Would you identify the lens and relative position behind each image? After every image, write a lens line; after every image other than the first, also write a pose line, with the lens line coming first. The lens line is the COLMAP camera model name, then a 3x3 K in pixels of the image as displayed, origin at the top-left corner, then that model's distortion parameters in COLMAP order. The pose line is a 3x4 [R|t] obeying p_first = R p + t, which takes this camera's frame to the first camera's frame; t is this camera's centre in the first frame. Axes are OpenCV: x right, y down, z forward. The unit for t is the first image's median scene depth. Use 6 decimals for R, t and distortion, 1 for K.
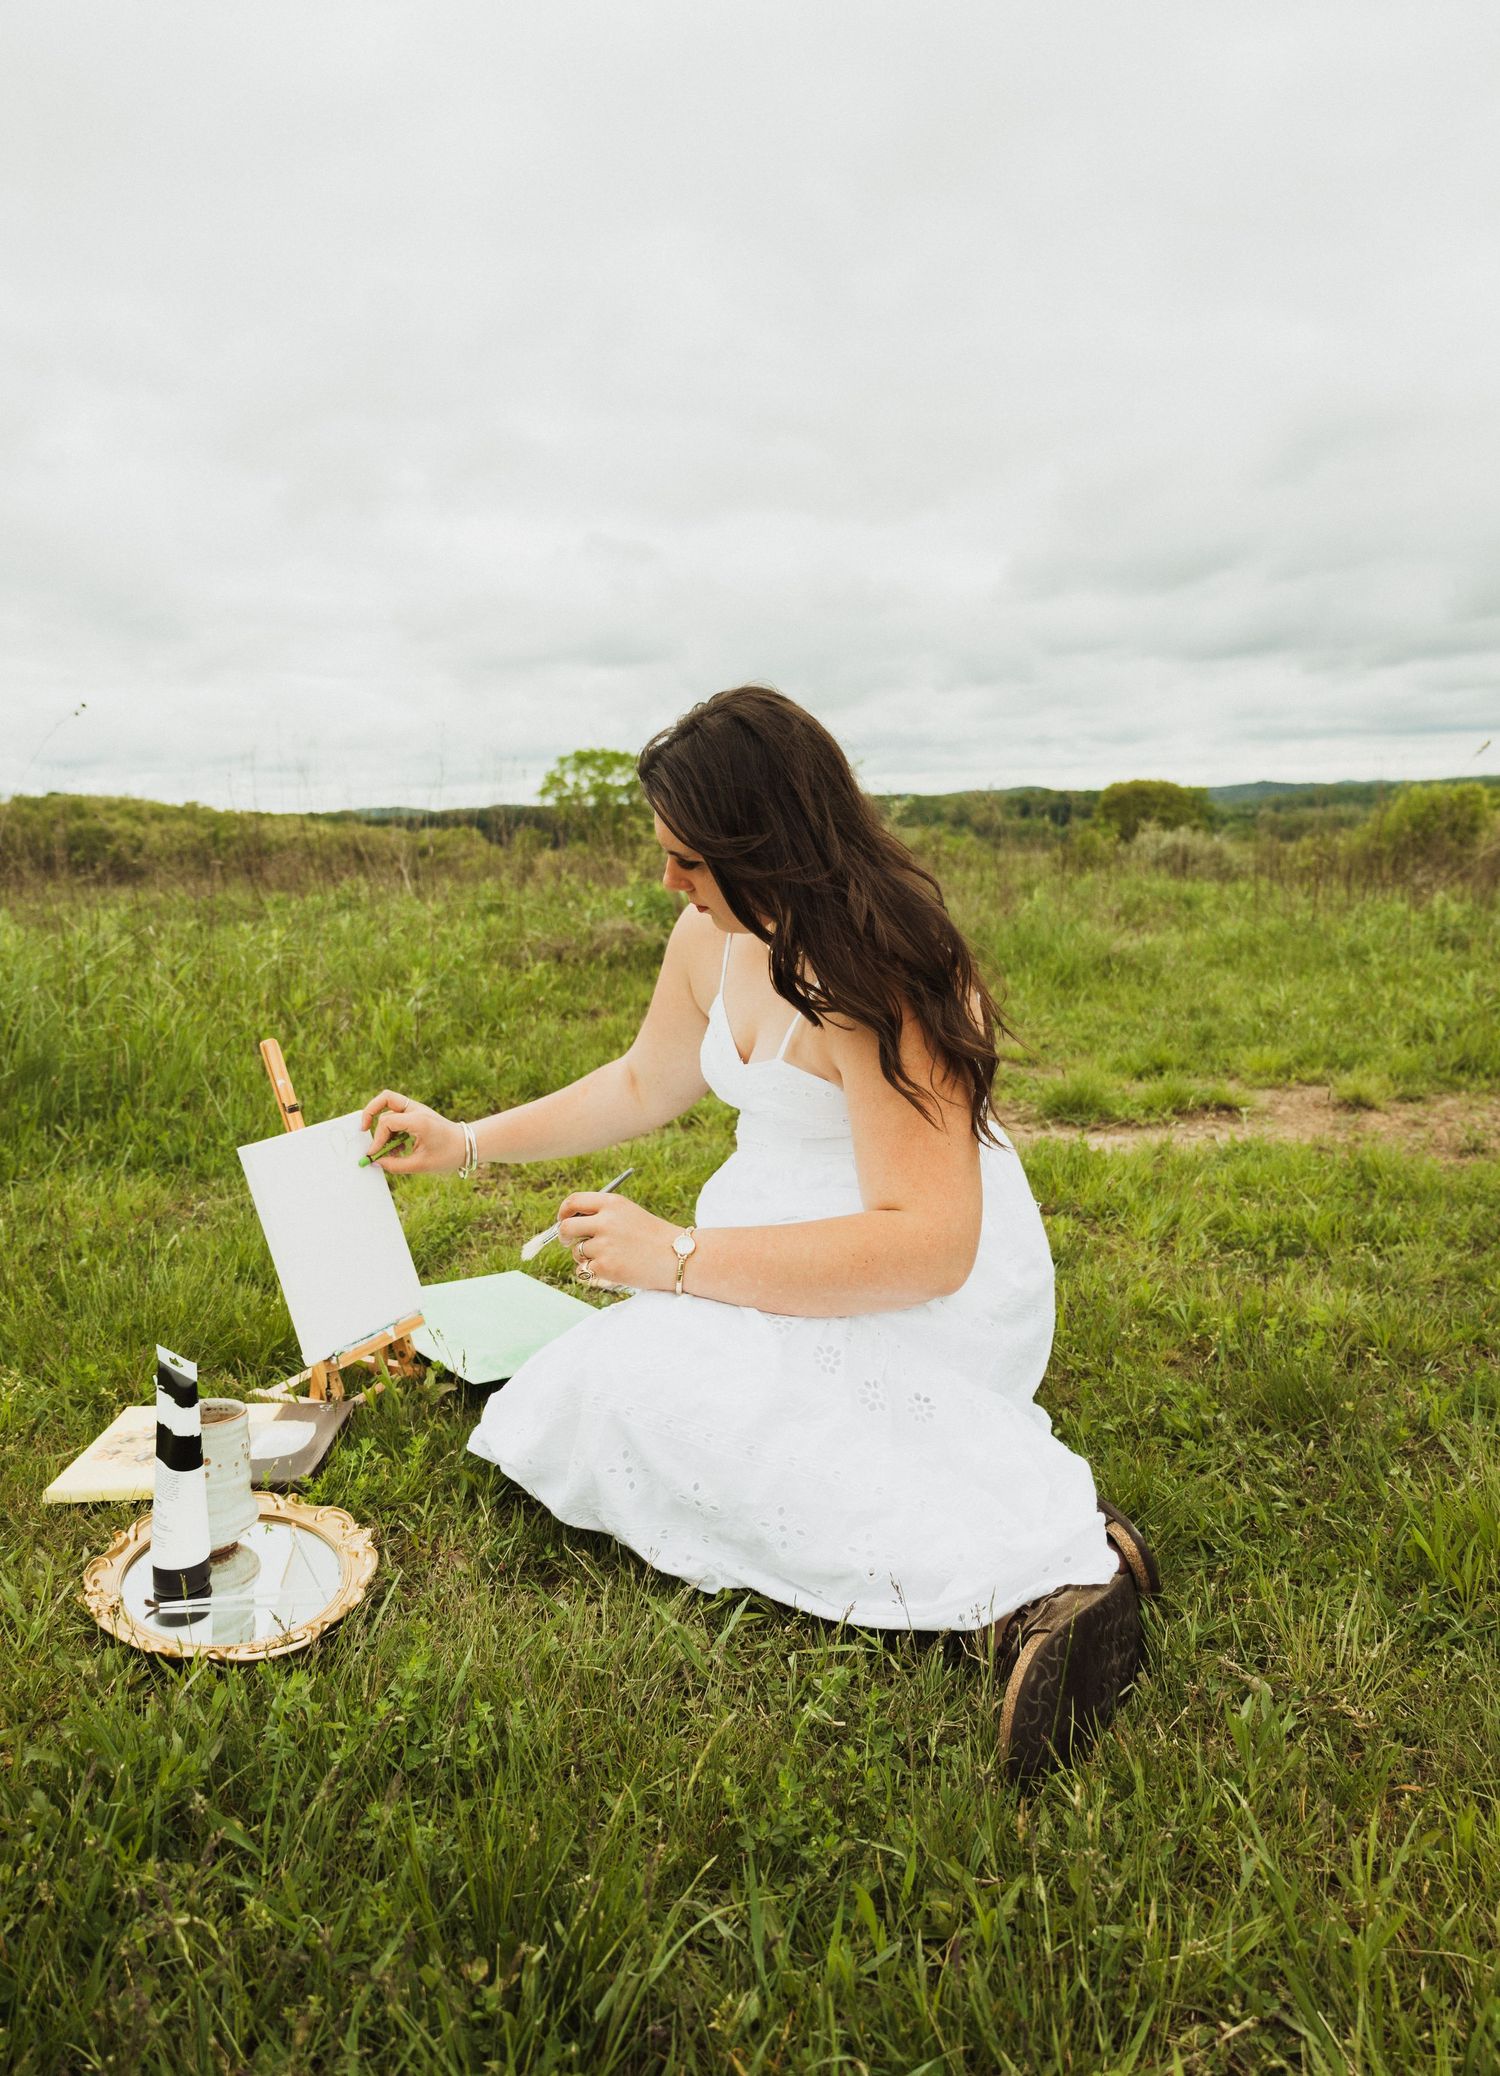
lens RADIAL K [[1542.1, 0, 762.1], [0, 1542.1, 1043.8], [0, 0, 1]] dist [0.006869, 0.010608]
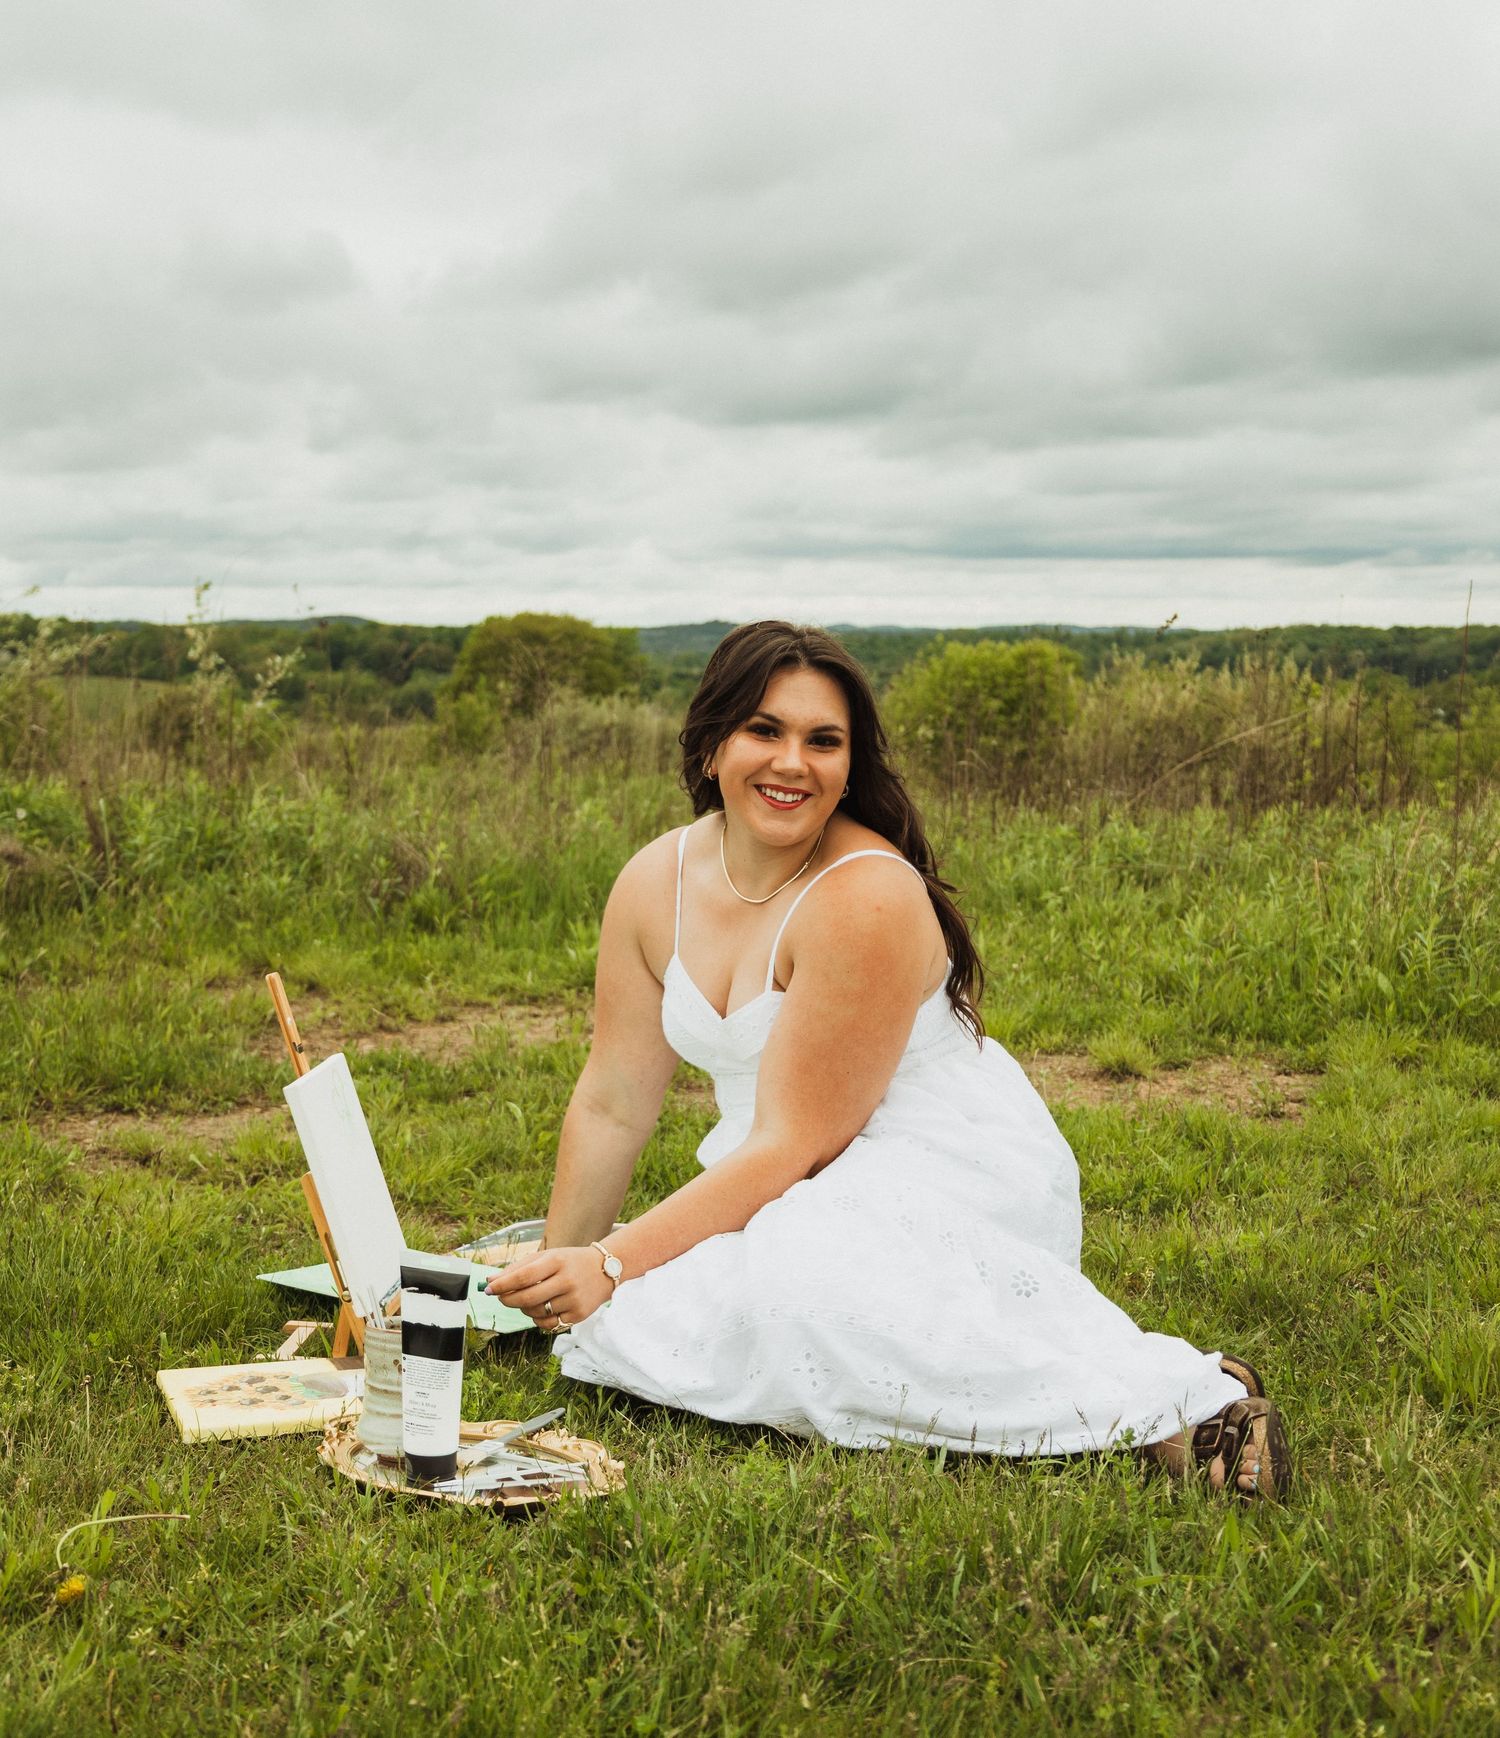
lens RADIAL K [[2742.2, 0, 716.4], [0, 2742.2, 910.9], [0, 0, 1]] dist [0.071451, 0.000000]
pose [[0.944352, -0.000643, 0.328936, -0.165905], [0.018249, 0.998560, -0.050440, 0.012584], [-0.328430, 0.053636, 0.943004, -0.176800]]
